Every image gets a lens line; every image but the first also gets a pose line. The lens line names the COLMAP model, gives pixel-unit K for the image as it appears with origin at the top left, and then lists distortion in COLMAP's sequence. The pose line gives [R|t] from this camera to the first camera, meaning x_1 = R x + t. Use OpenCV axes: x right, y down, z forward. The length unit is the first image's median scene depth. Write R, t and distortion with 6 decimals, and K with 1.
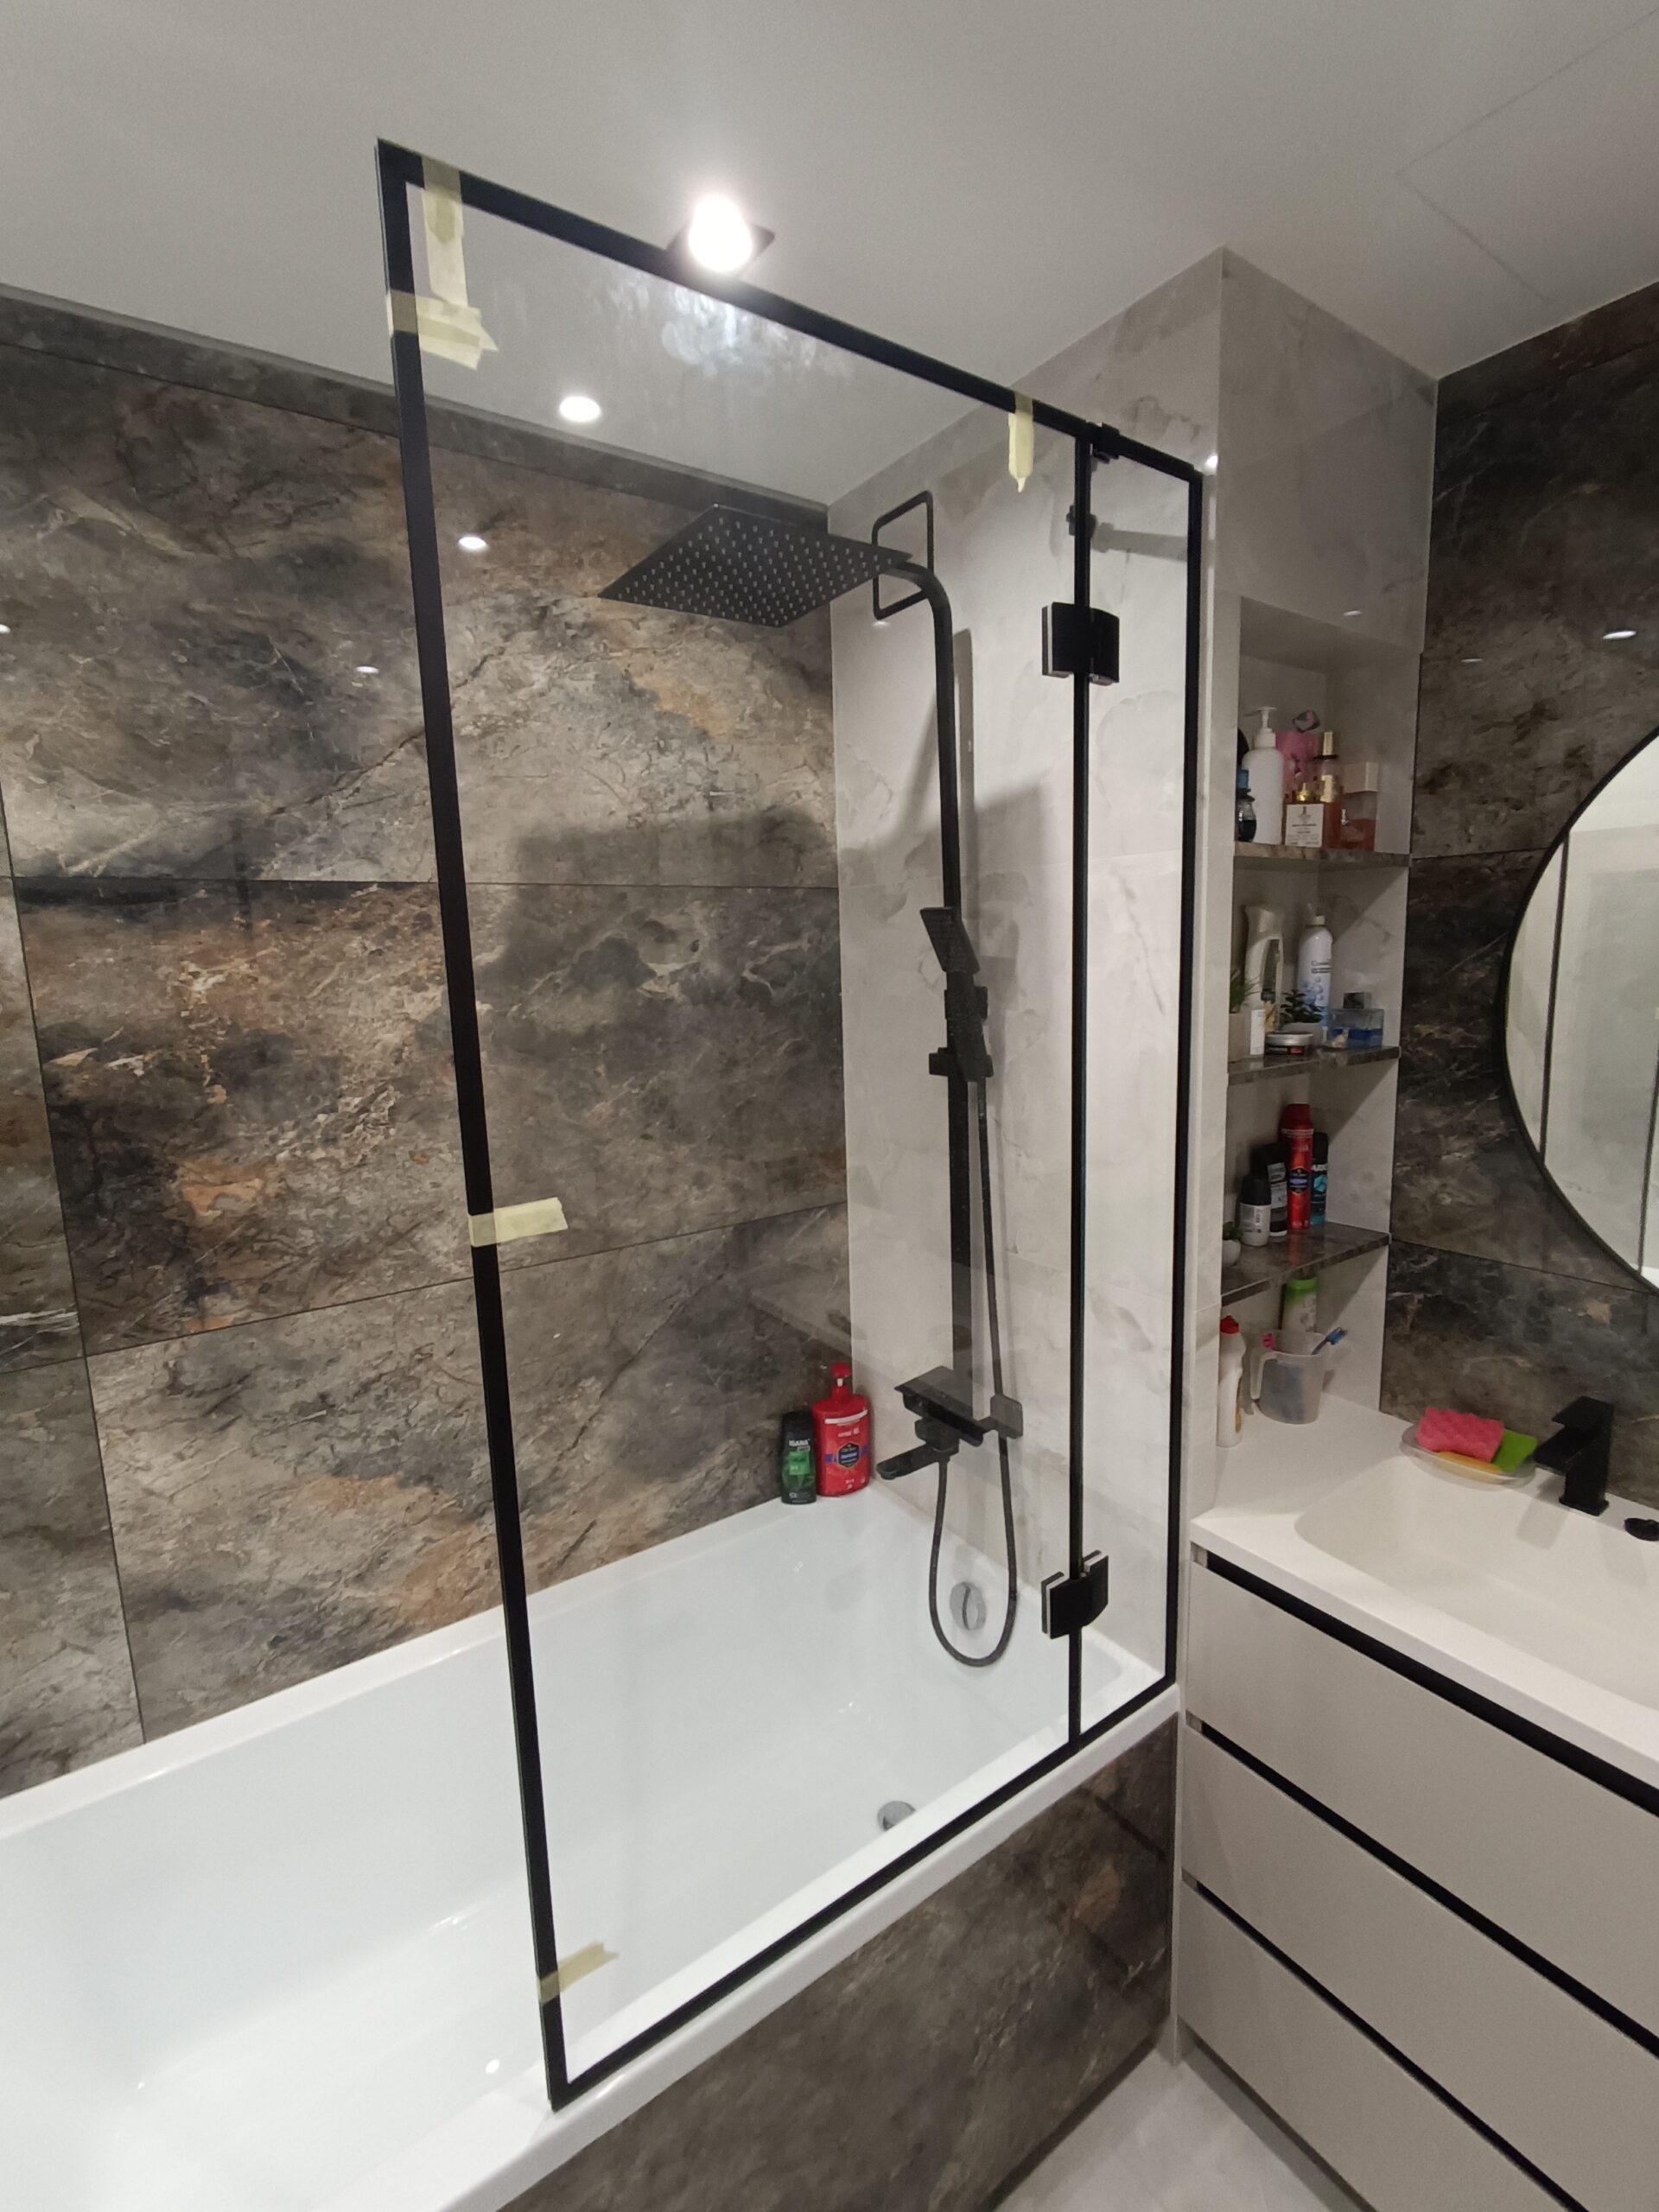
lens RADIAL K [[1004.5, 0, 833.7], [0, 1004.5, 1105.2], [0, 0, 1]] dist [0.000841, -0.000053]
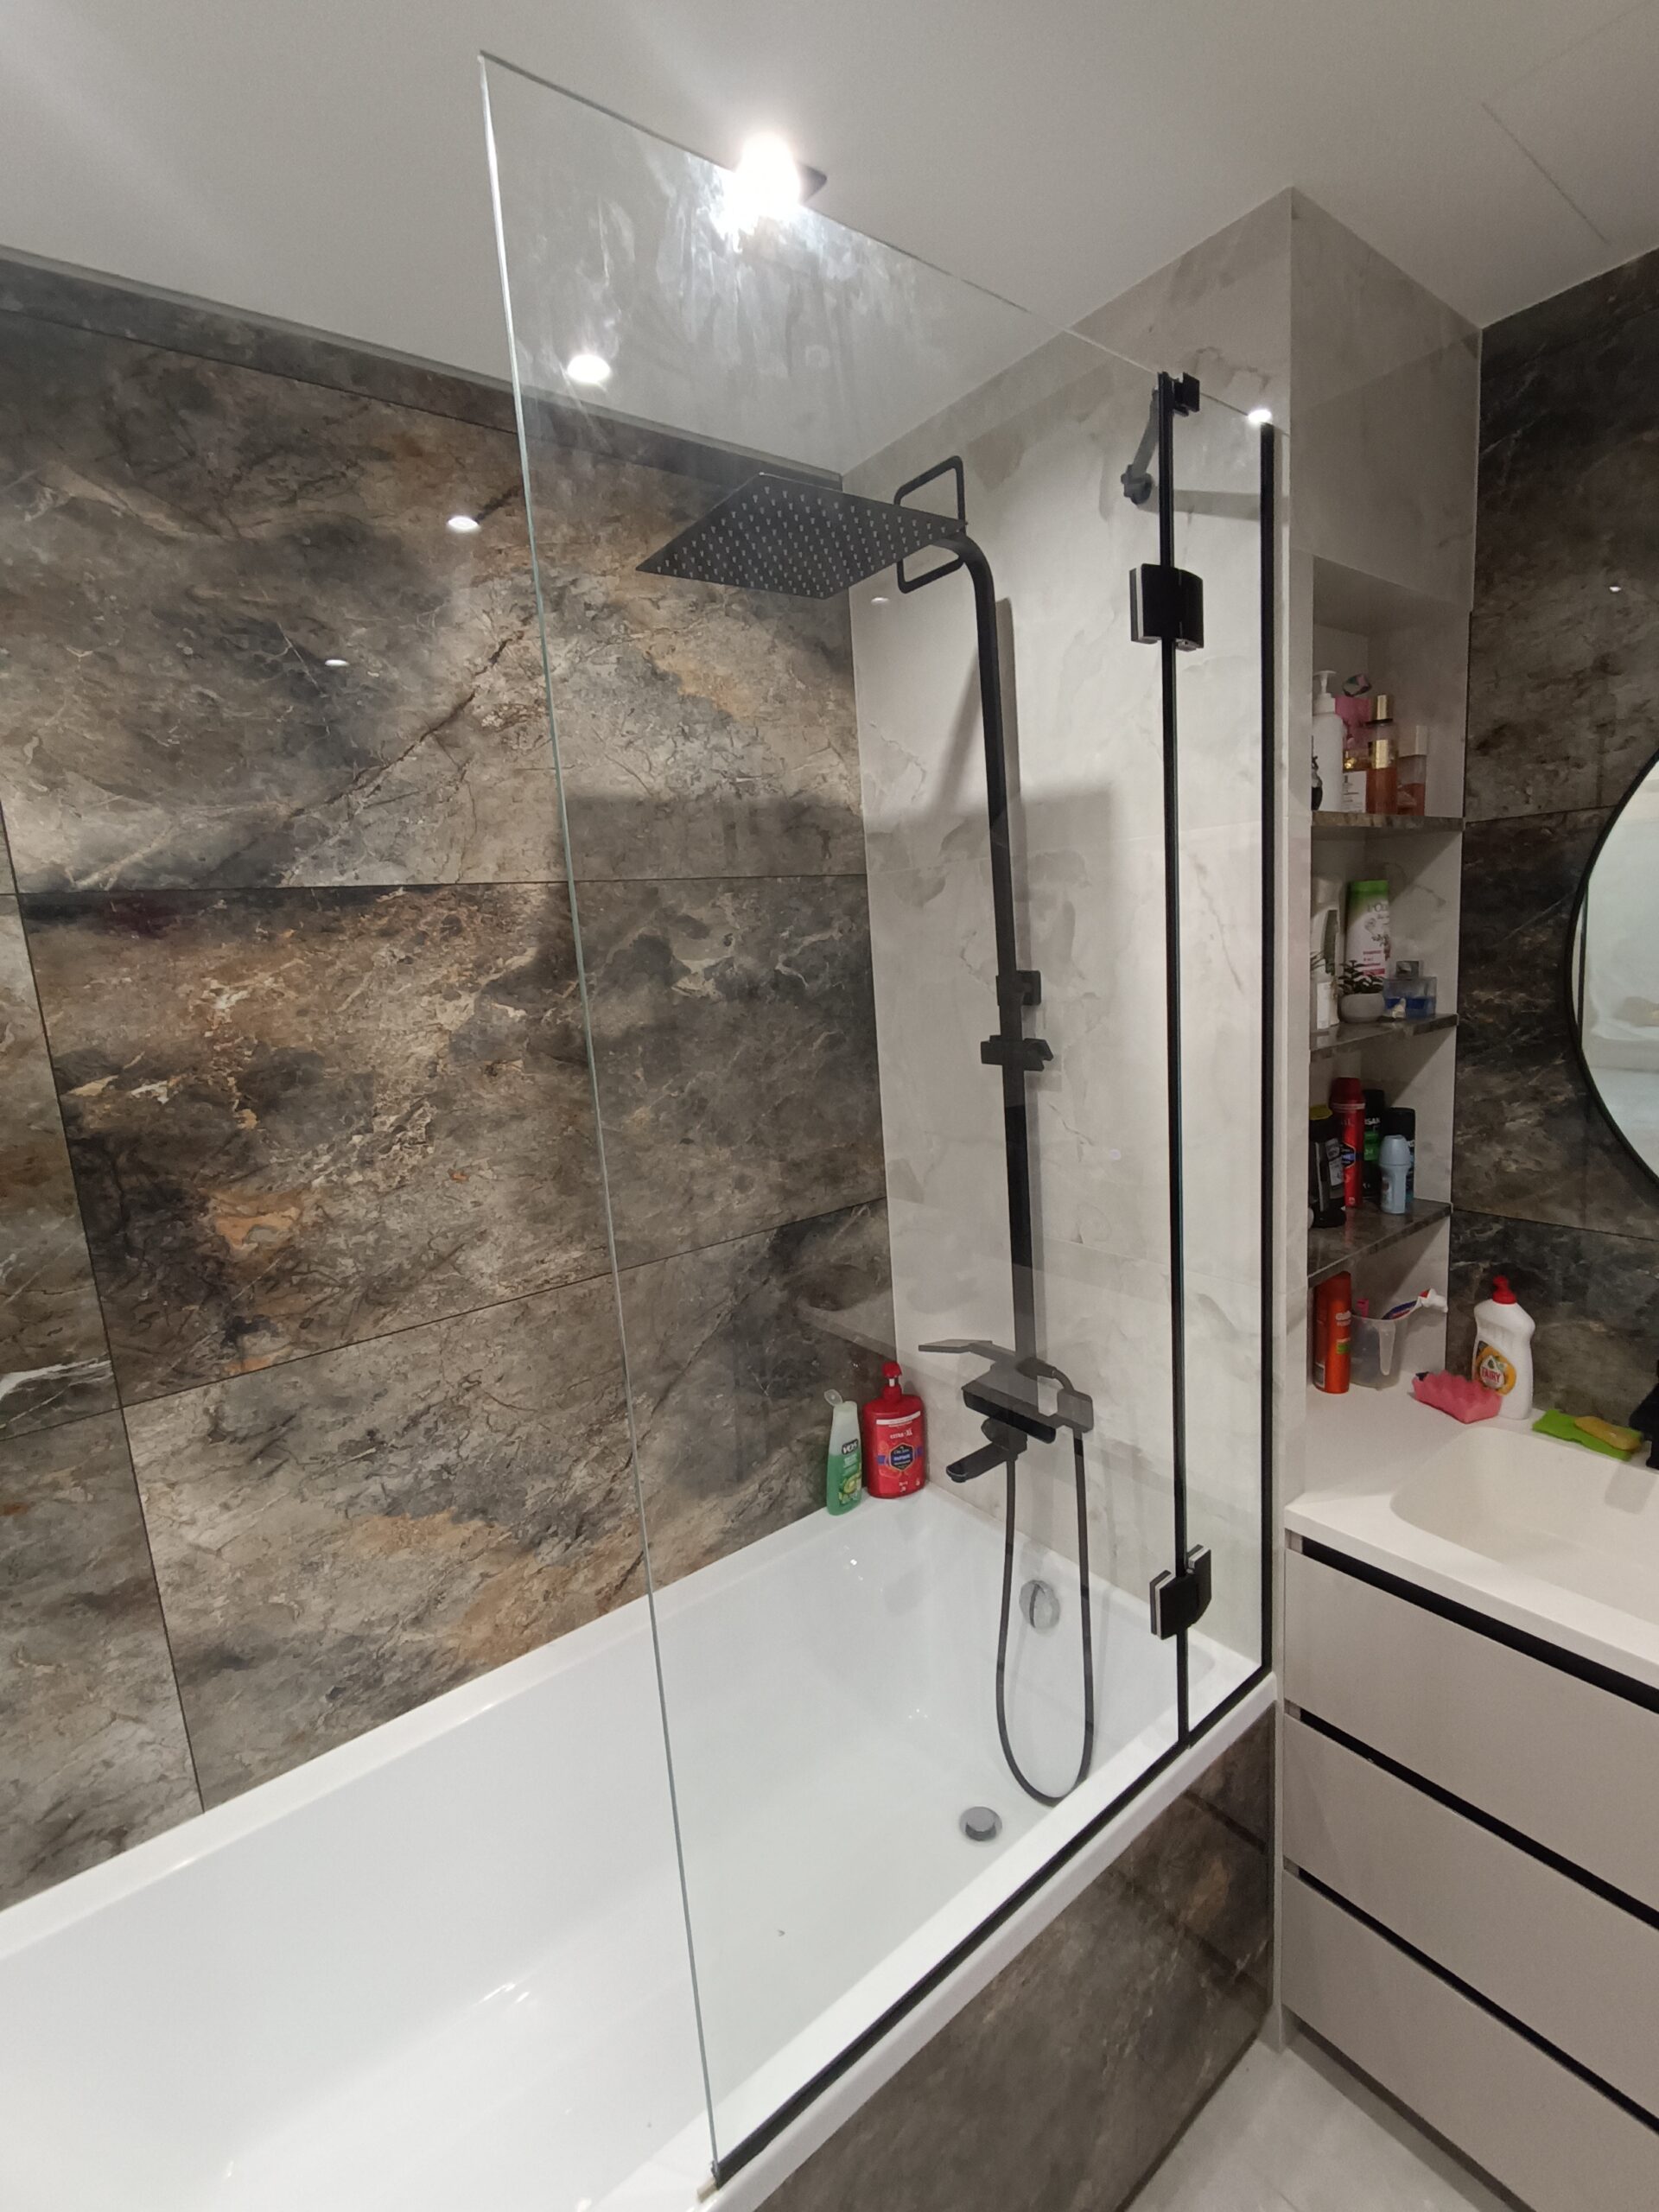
lens RADIAL K [[1004.5, 0, 827.9], [0, 1004.5, 1107.0], [0, 0, 1]] dist [0.000841, -0.000053]
pose [[0.998053, -0.046190, 0.041916, -0.107138], [0.045650, 0.998863, 0.013746, -0.009801], [-0.042503, -0.011806, 0.999027, 0.042737]]
